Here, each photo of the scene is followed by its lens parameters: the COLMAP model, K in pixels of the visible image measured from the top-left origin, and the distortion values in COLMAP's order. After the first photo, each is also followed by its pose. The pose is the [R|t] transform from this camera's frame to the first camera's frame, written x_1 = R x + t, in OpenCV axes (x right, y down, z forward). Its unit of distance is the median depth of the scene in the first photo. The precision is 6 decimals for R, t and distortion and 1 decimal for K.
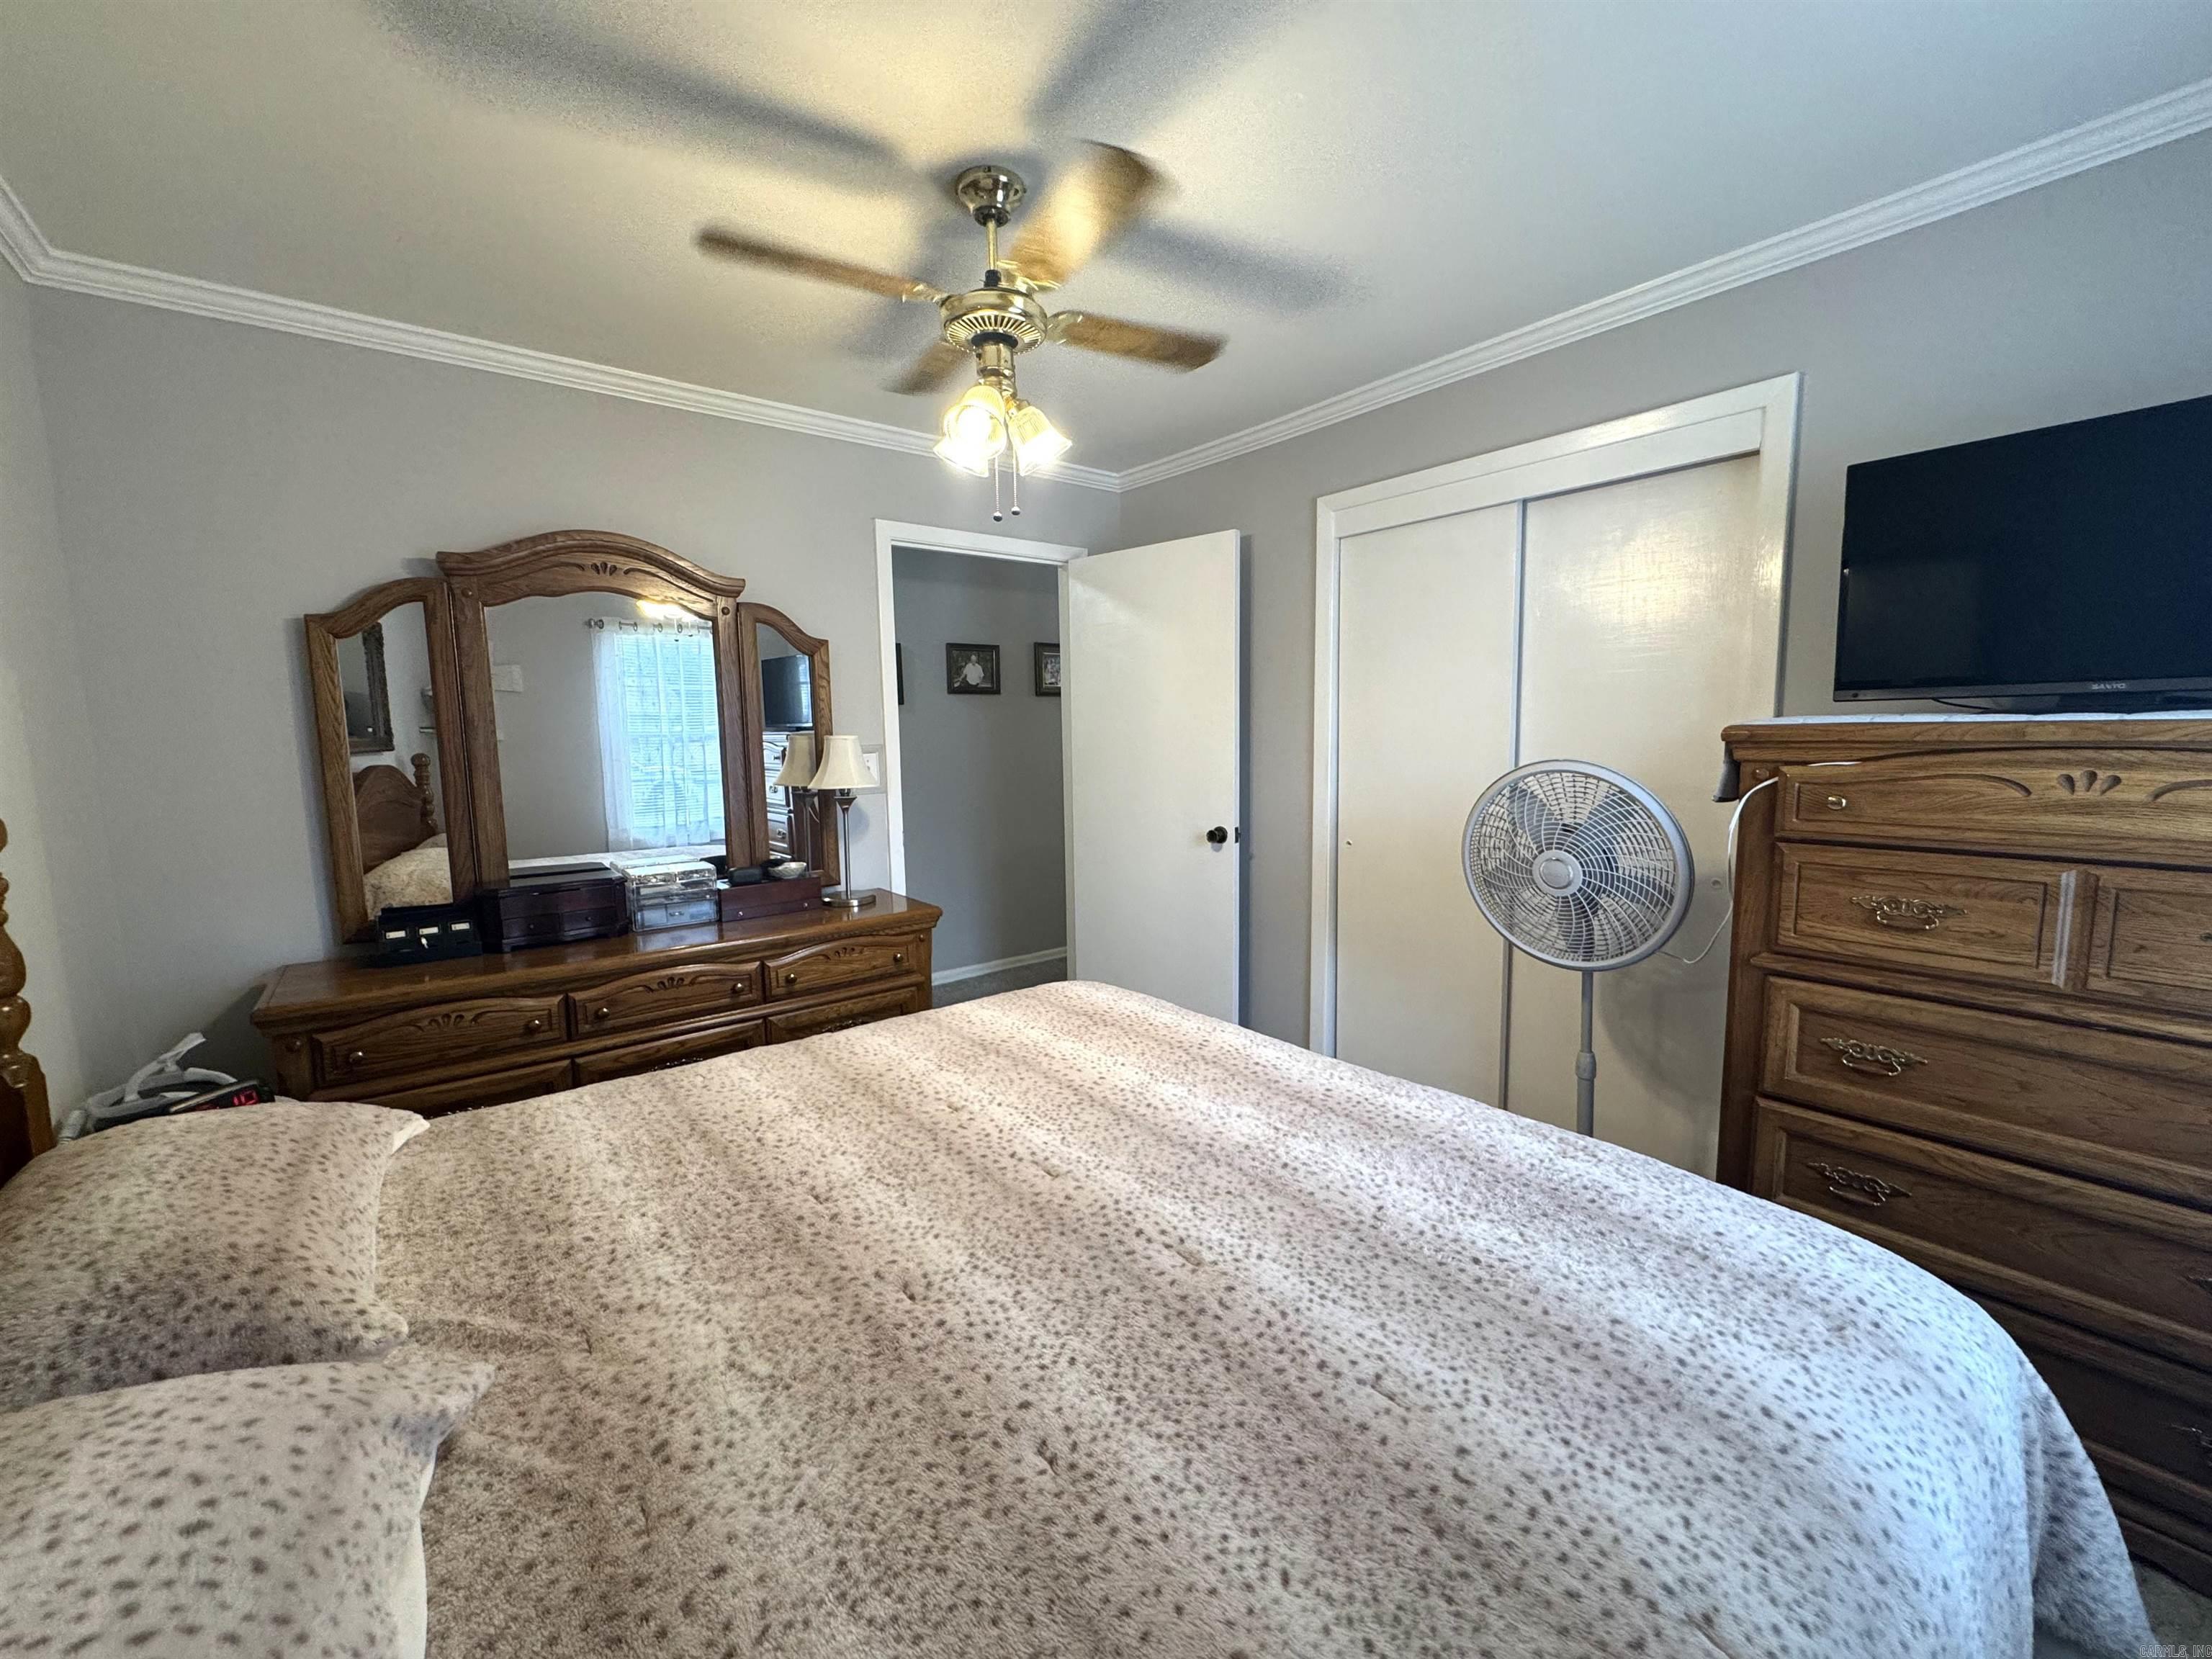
lens RADIAL K [[873.8, 0, 1104.8], [0, 873.8, 834.4], [0, 0, 1]] dist [-0.001236, 0.000190]
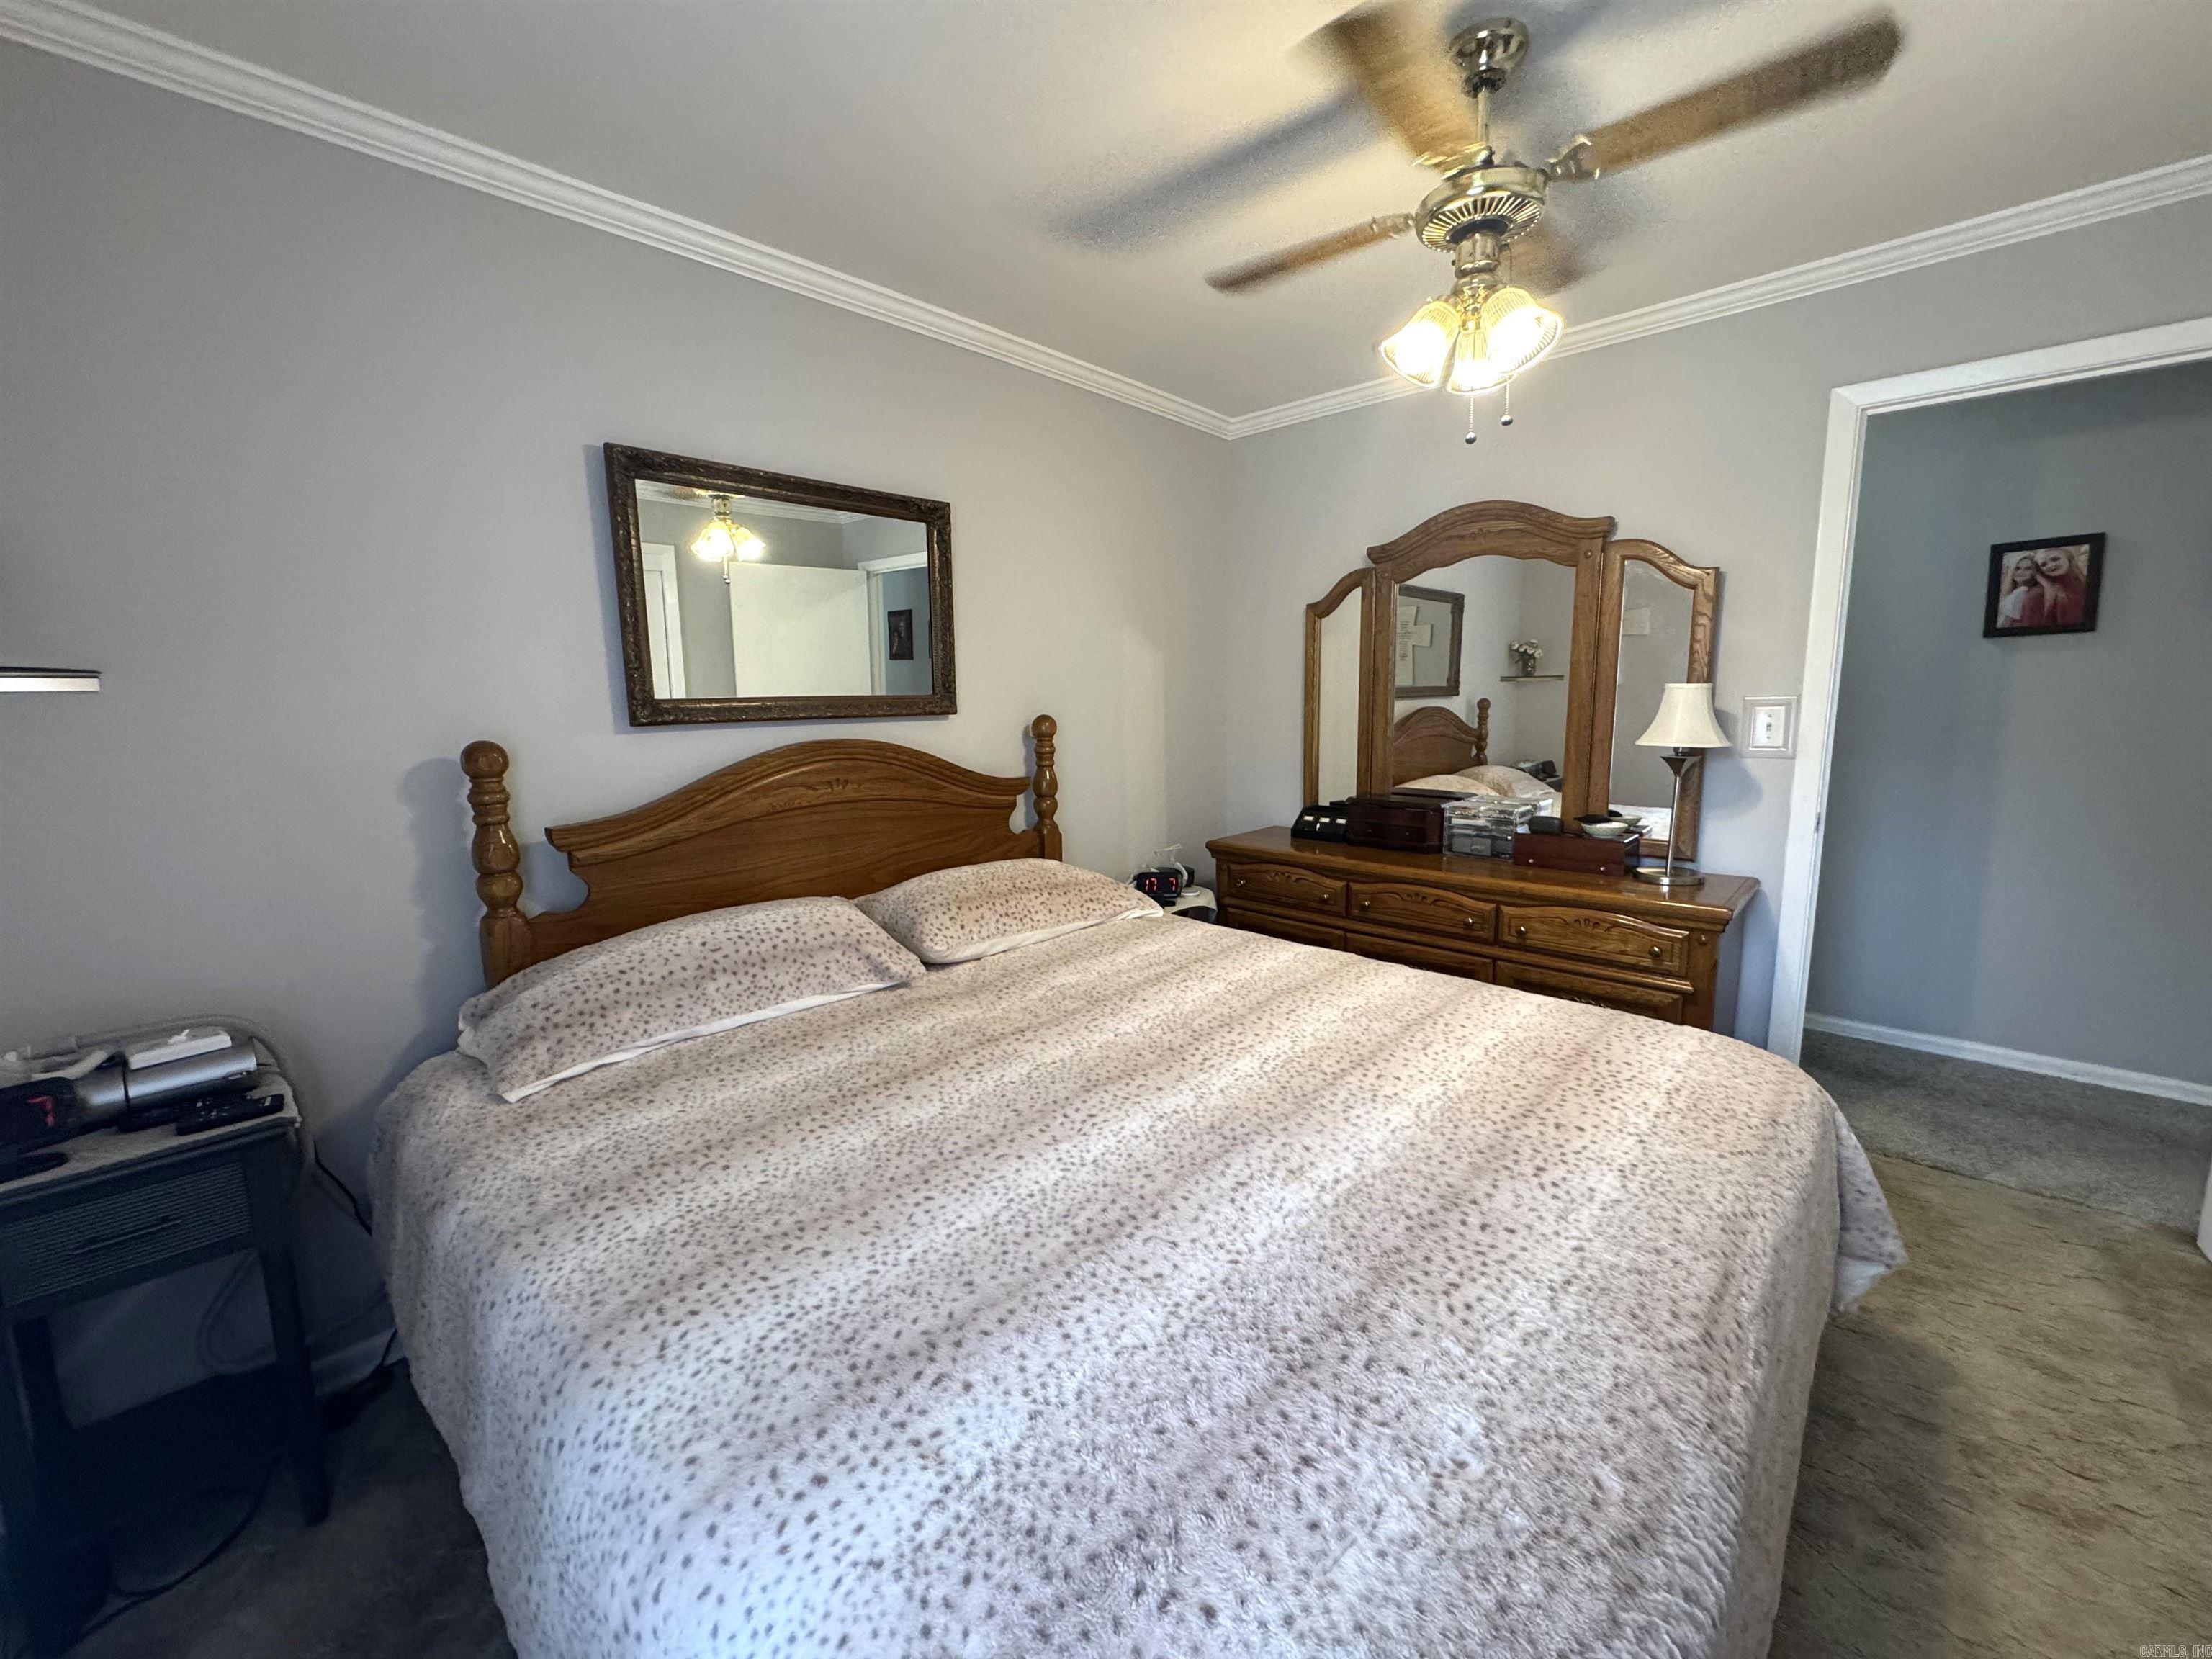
lens RADIAL K [[890.8, 0, 1113.1], [0, 890.8, 820.9], [0, 0, 1]] dist [0.000405, -0.000051]
pose [[0.149193, 0.154487, -0.976665, 0.791079], [-0.105895, 0.984536, 0.139555, -0.072549], [0.983121, 0.082604, 0.163246, 0.547566]]
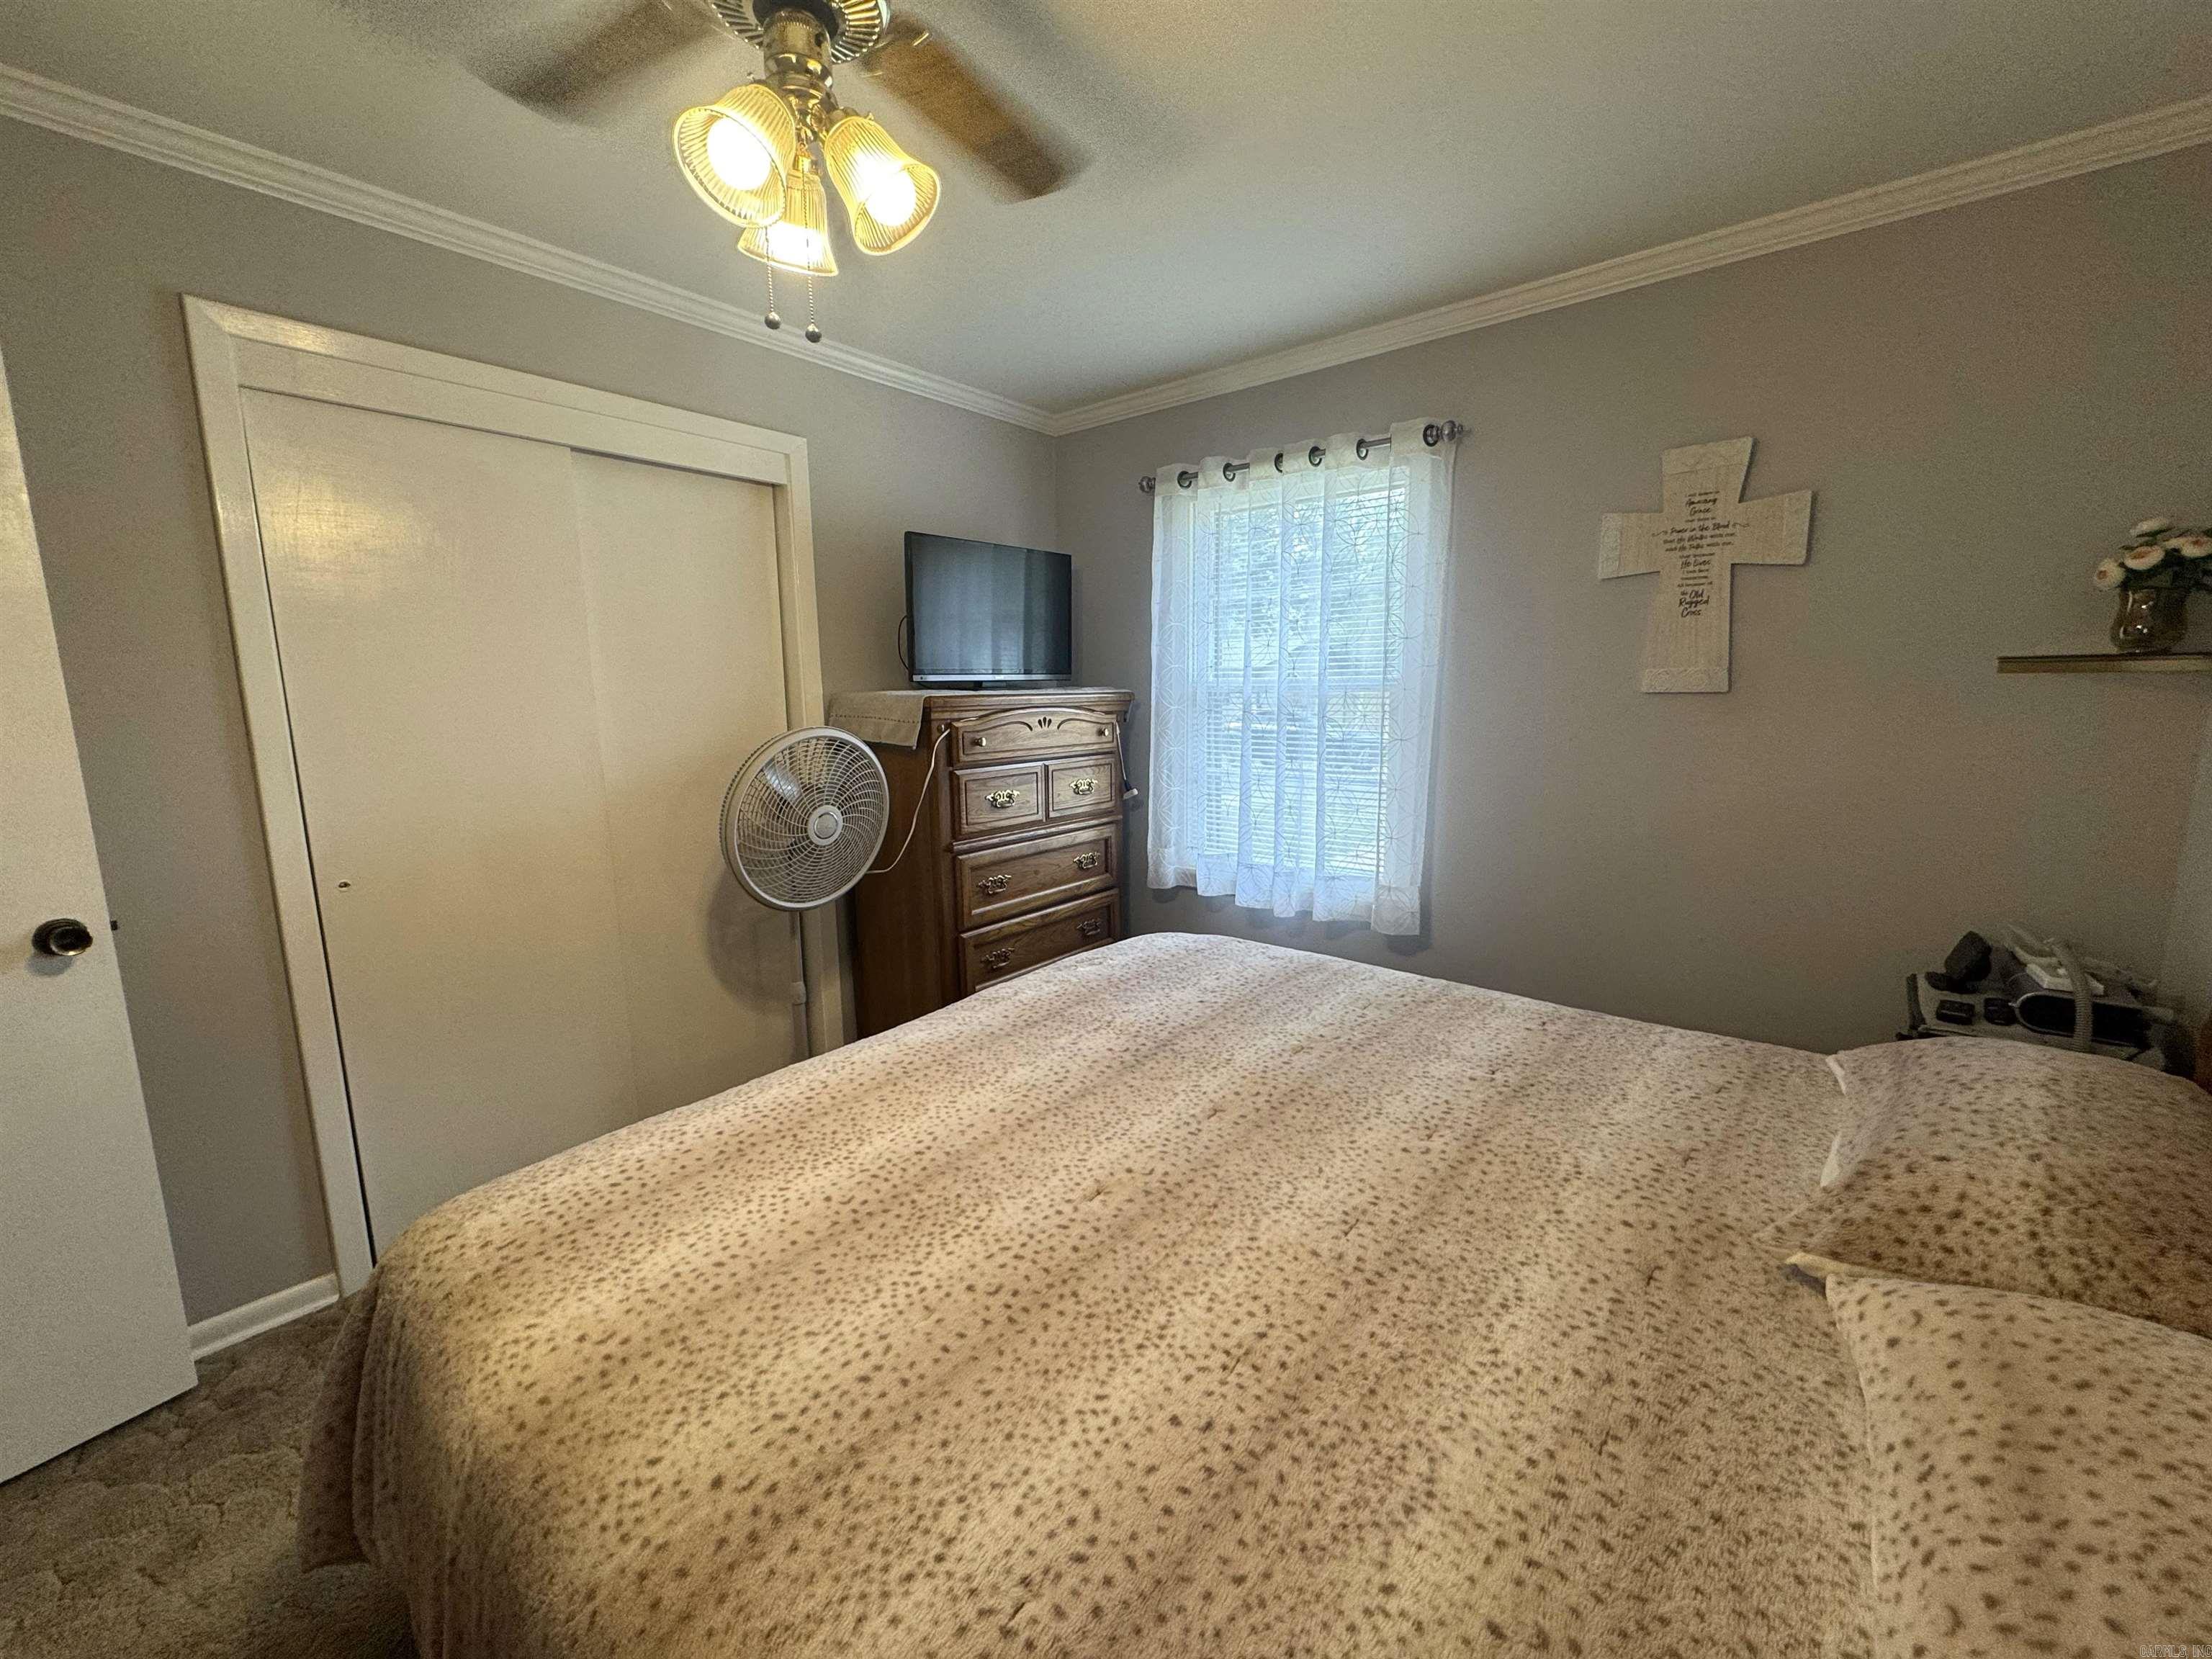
lens RADIAL K [[890.8, 0, 1113.1], [0, 890.8, 820.9], [0, 0, 1]] dist [0.000405, -0.000051]
pose [[-0.203215, -0.133562, 0.969982, -0.816382], [0.132733, 0.977750, 0.162440, -0.116692], [-0.970096, 0.161759, -0.180966, 0.994187]]
